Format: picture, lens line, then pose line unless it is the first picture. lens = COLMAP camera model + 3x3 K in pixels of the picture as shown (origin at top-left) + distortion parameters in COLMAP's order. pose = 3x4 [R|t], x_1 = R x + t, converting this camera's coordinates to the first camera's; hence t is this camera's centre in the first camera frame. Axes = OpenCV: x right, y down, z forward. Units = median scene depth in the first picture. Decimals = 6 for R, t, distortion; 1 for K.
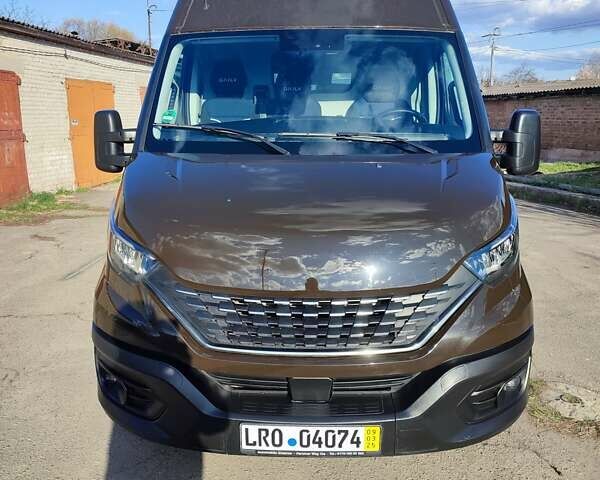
lens RADIAL K [[577.8, 0, 300.0], [0, 577.8, 240.0], [0, 0, 1]] dist [0.041914, -0.003234]
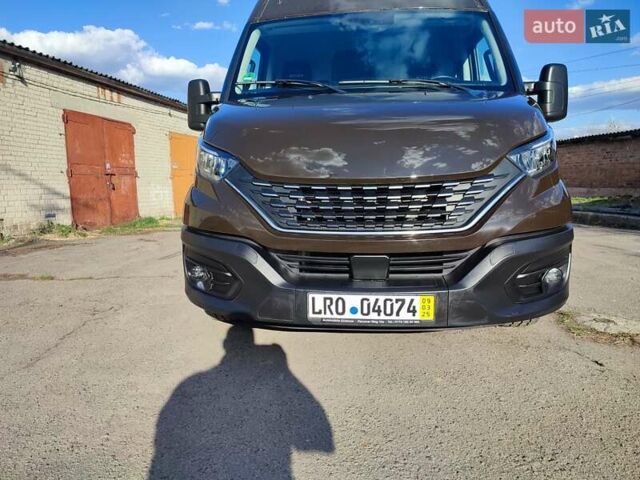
lens RADIAL K [[468.6, 0, 318.5], [0, 468.6, 229.4], [0, 0, 1]] dist [0.032868, -0.005797]
pose [[0.997592, -0.000763, -0.069345, -0.018239], [-0.004575, 0.997037, -0.076788, 0.253655], [0.069198, 0.076920, 0.994633, 0.086499]]
